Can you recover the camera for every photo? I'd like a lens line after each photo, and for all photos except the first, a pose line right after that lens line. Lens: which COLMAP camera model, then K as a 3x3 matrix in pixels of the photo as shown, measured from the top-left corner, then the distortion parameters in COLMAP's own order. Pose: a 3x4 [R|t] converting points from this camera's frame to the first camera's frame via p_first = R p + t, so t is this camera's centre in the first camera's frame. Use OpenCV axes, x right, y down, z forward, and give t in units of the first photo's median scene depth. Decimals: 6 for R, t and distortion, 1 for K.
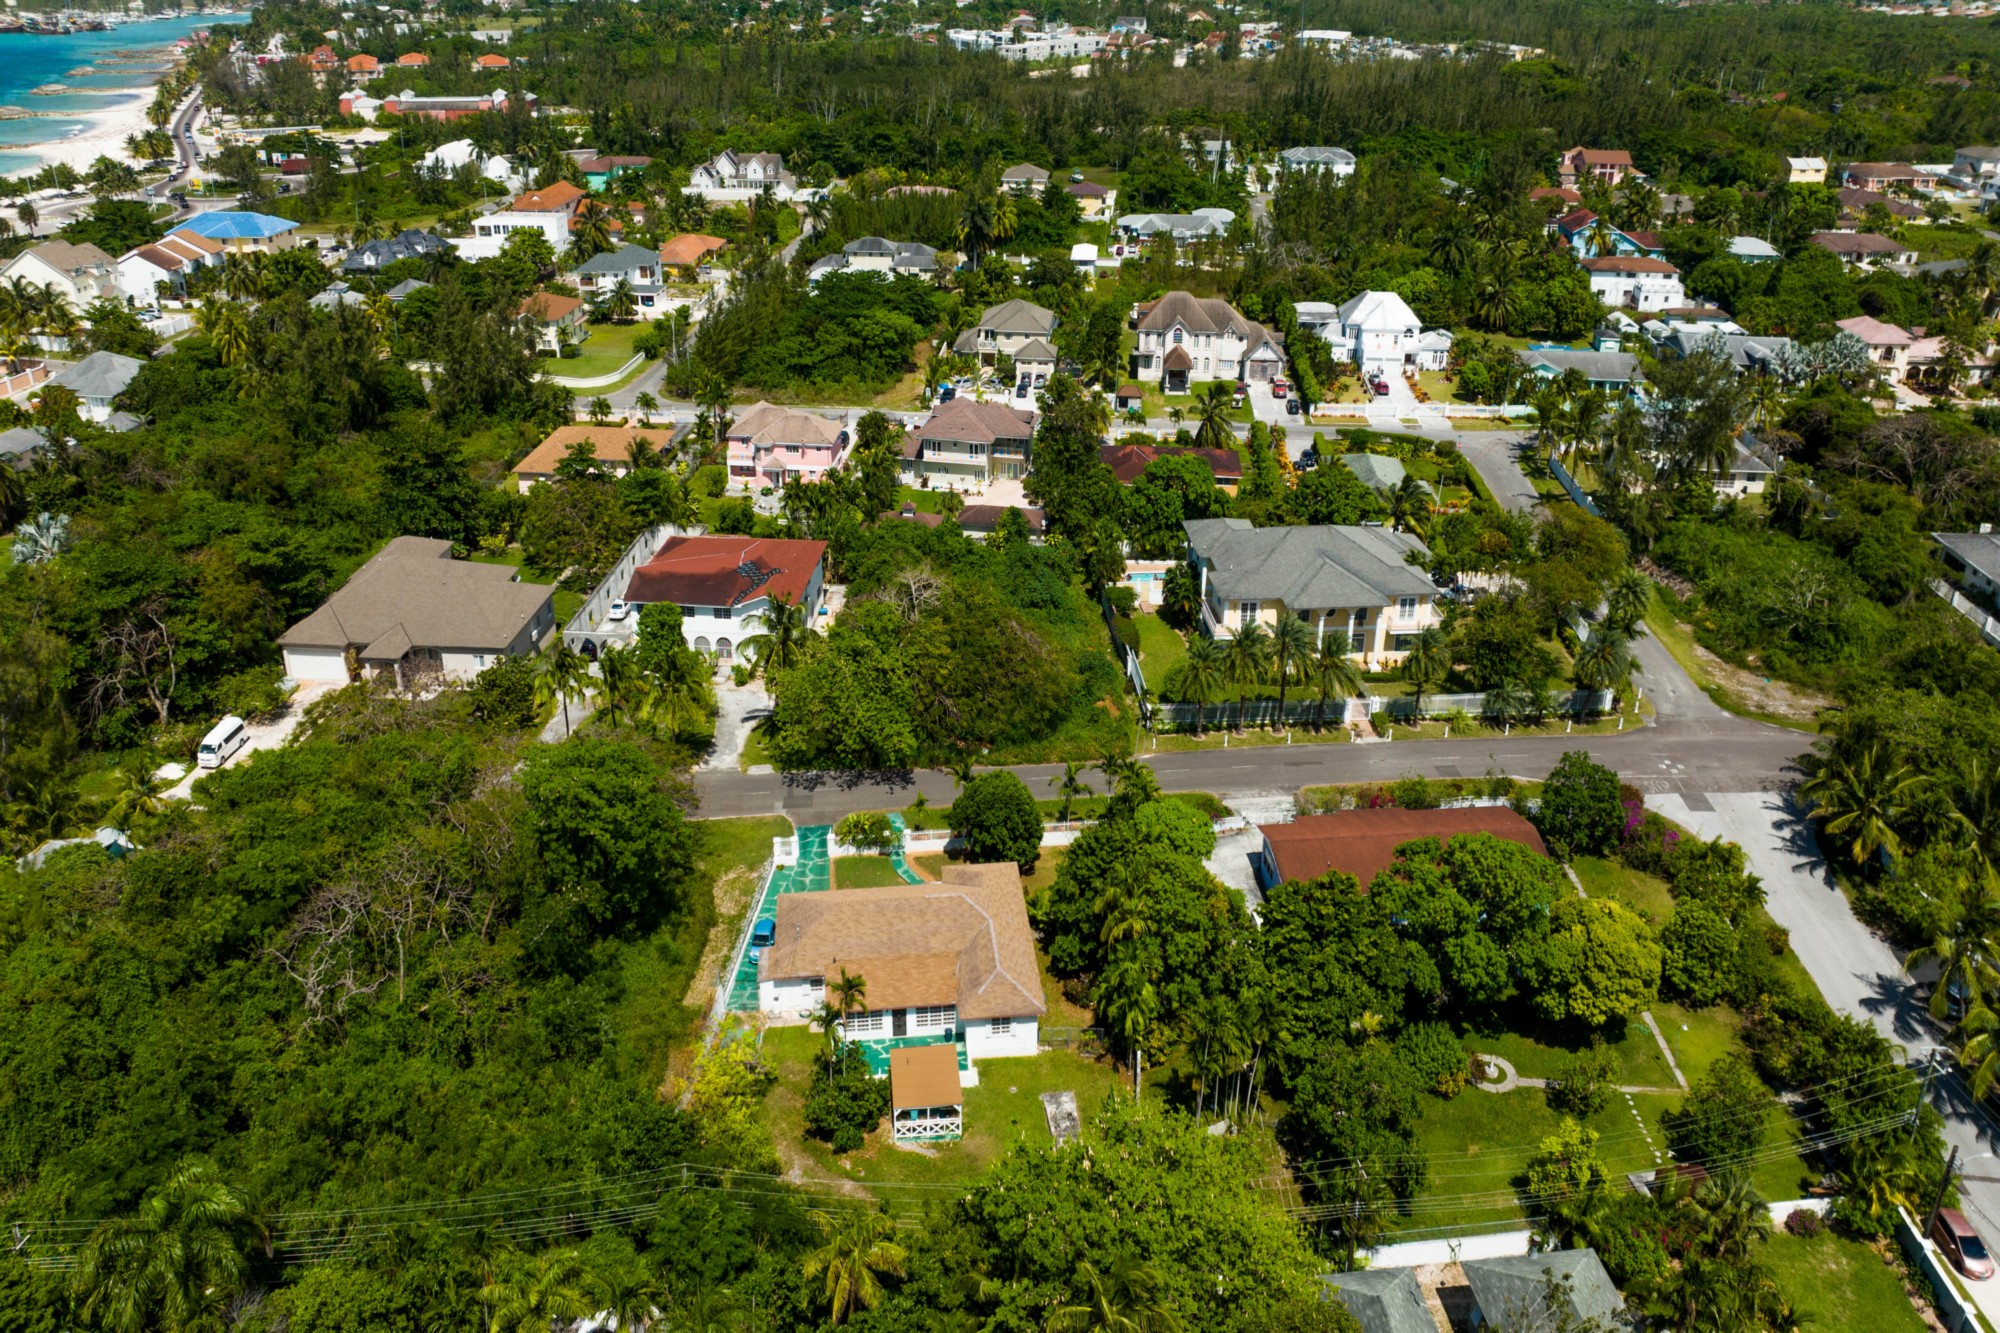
lens RADIAL K [[1410.9, 0, 998.7], [0, 1410.9, 661.0], [0, 0, 1]] dist [-0.031937, 0.039560]
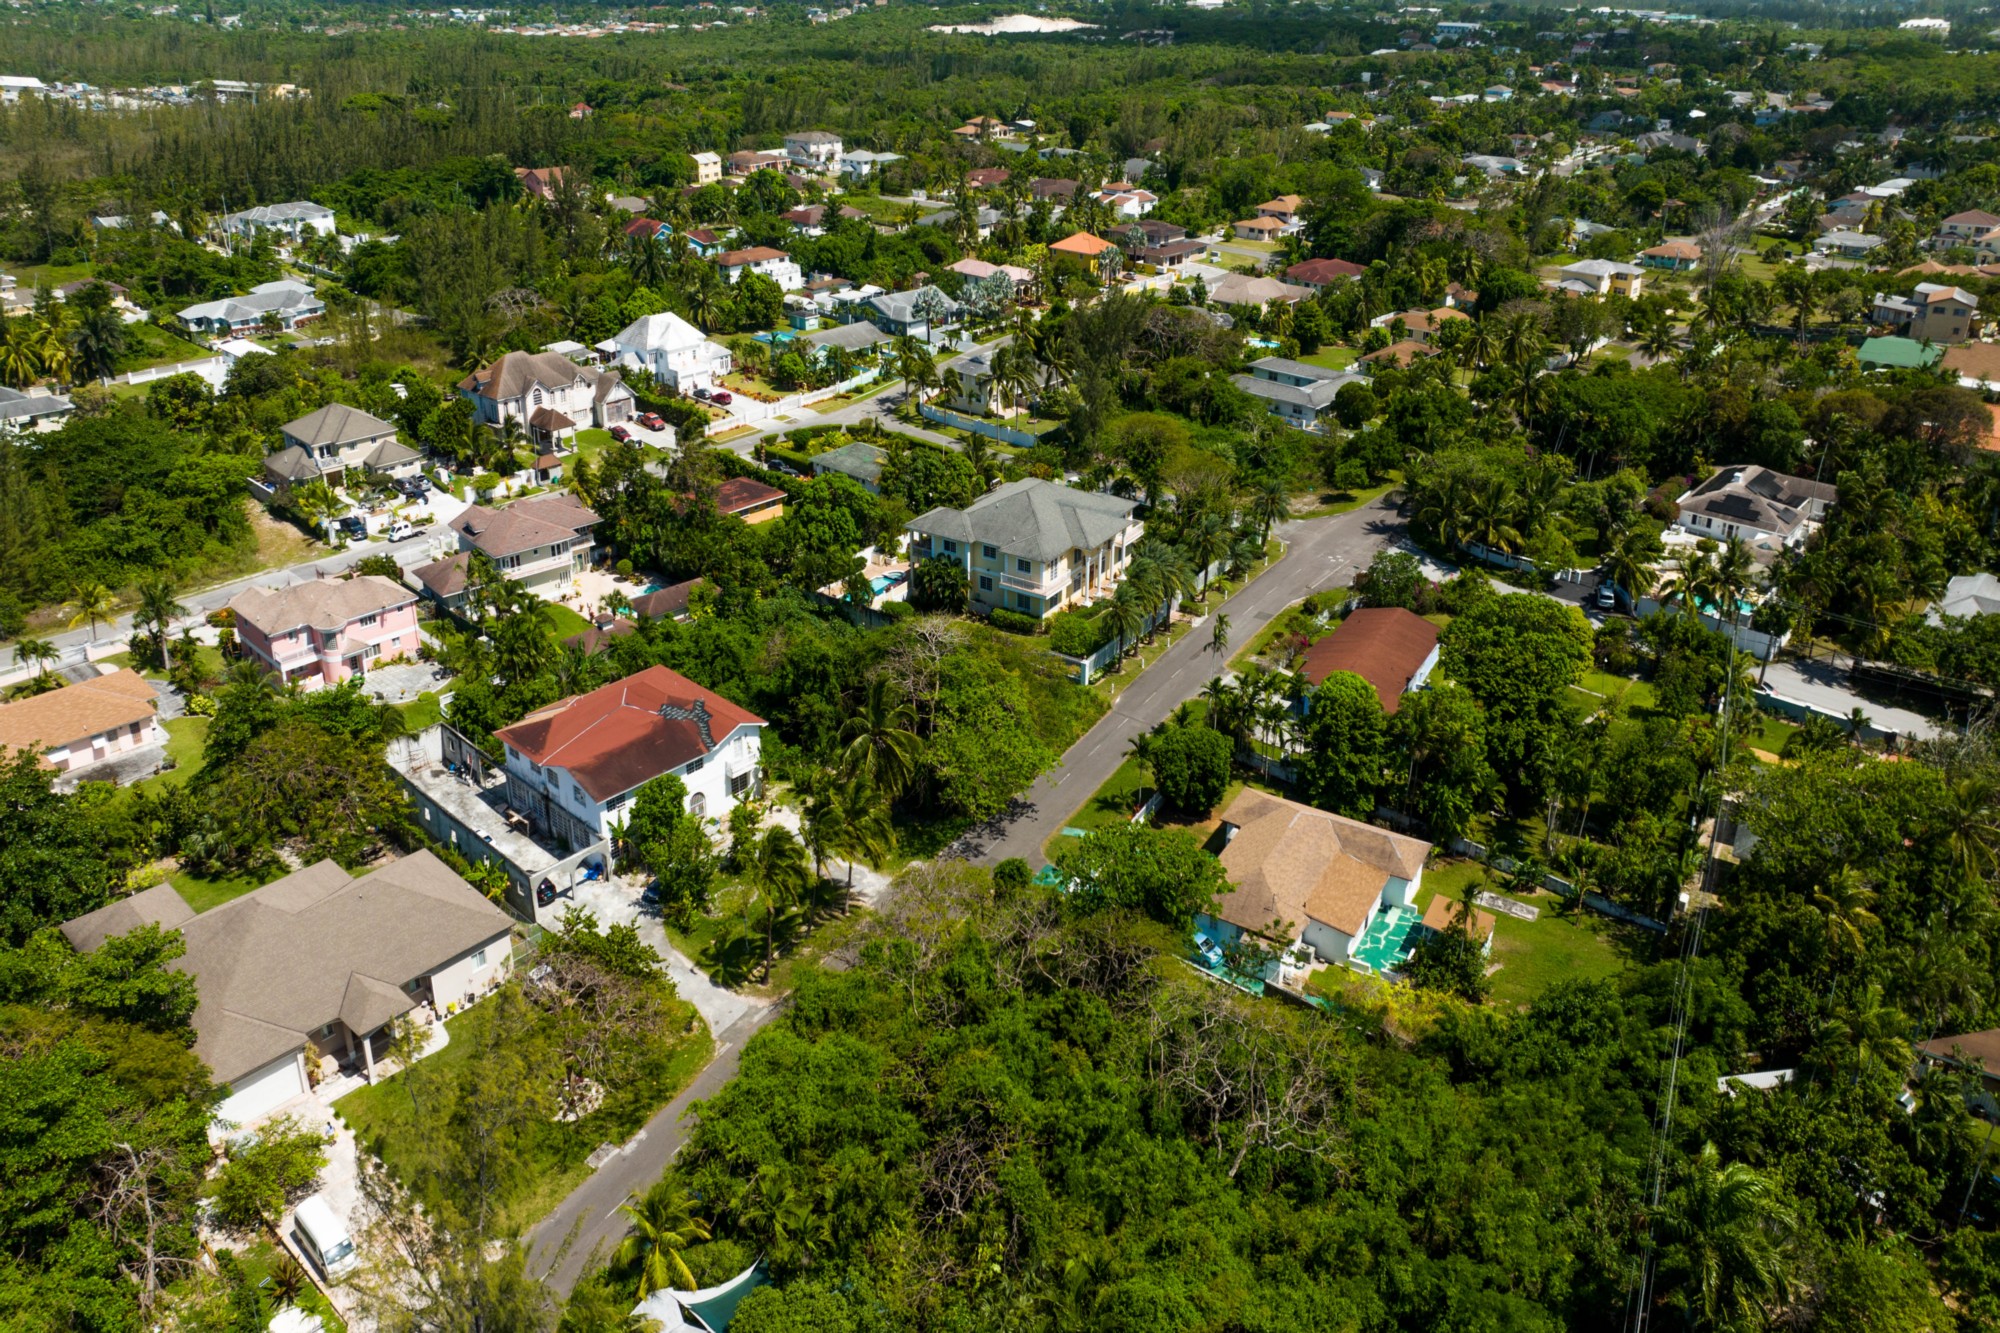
lens RADIAL K [[1410.9, 0, 1008.1], [0, 1410.9, 670.6], [0, 0, 1]] dist [-0.031937, 0.039560]
pose [[0.595740, -0.367728, 0.714052, -0.416208], [0.376960, 0.913048, 0.155707, -0.092039], [-0.709221, 0.176408, 0.682558, 0.173519]]
